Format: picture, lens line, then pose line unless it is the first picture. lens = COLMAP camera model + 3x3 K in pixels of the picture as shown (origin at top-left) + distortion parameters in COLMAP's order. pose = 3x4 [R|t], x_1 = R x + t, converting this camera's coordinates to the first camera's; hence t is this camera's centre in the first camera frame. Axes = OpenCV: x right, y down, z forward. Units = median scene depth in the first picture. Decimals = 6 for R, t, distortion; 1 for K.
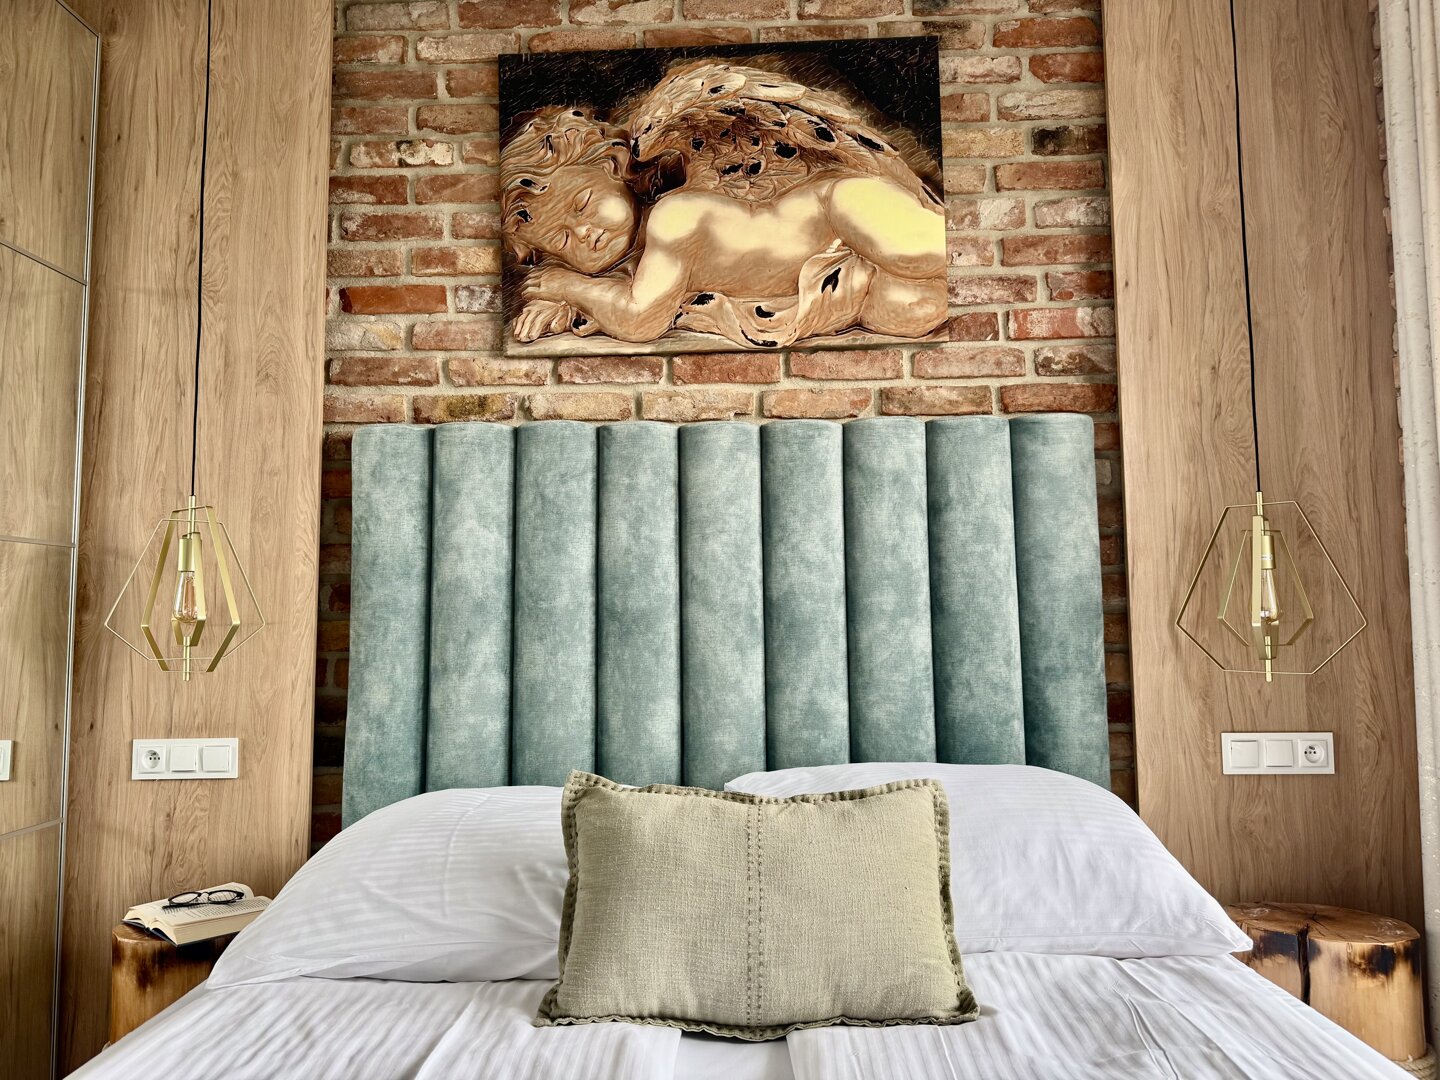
lens RADIAL K [[1042.3, 0, 717.1], [0, 1042.3, 524.7], [0, 0, 1]] dist [0.149547, -0.290117]
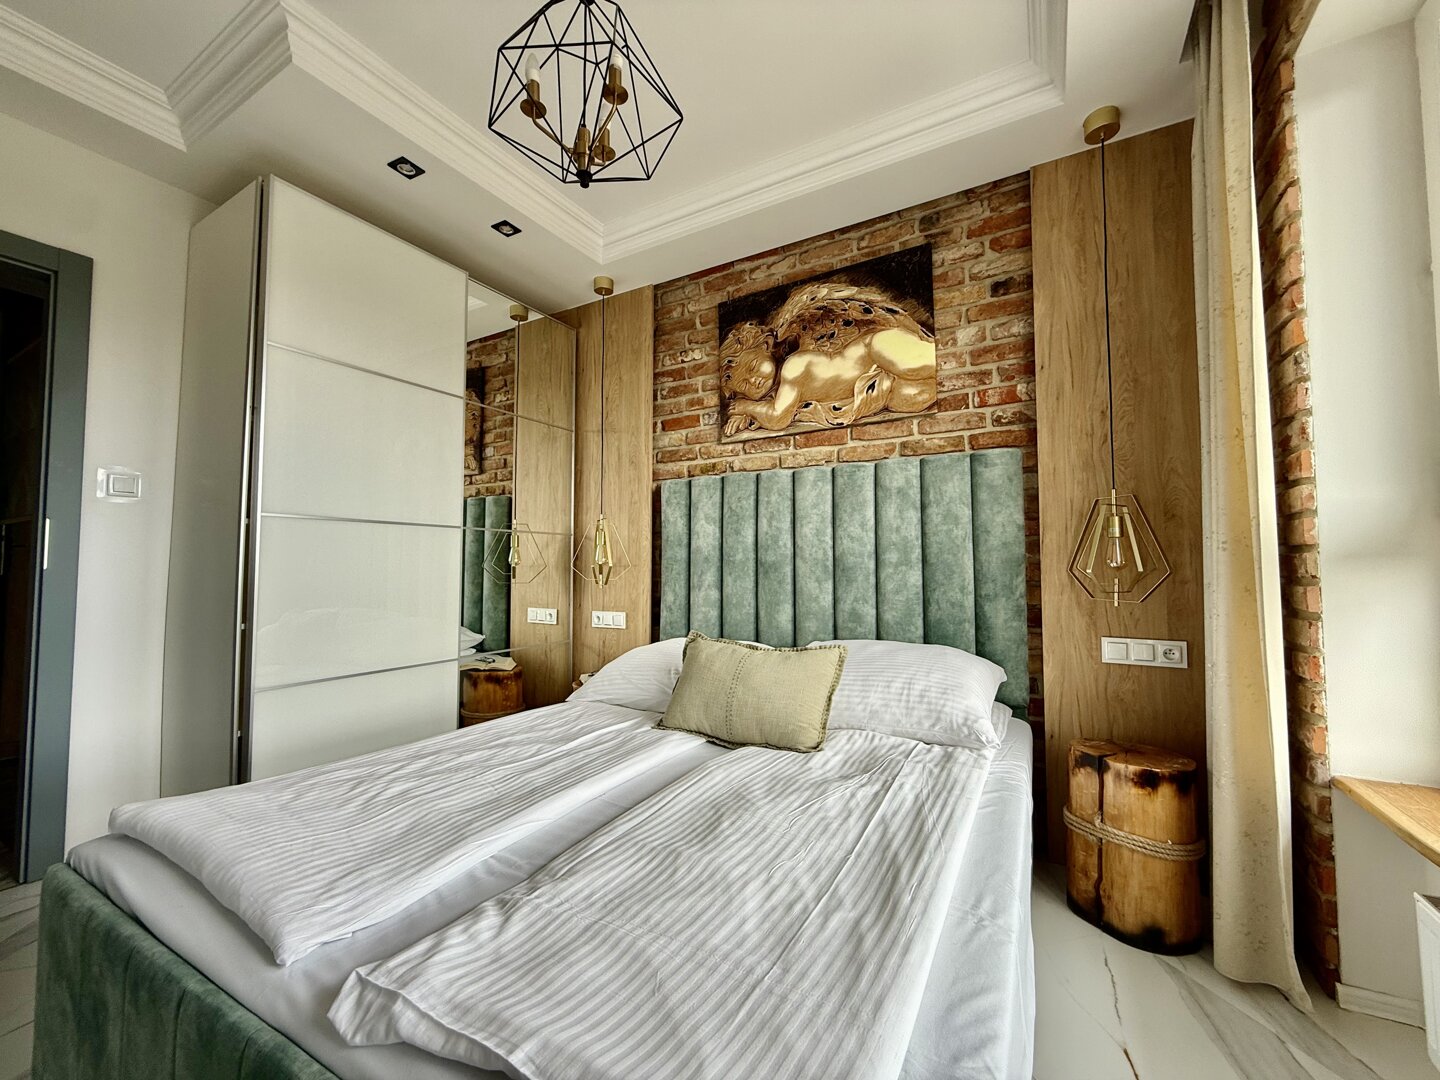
lens RADIAL K [[575.5, 0, 718.6], [0, 575.5, 539.1], [0, 0, 1]] dist [0.000825, -0.000031]
pose [[0.878552, -0.014055, -0.477439, 0.362501], [0.035345, 0.998739, 0.035639, -0.007011], [0.476336, -0.048186, 0.877942, -0.051138]]
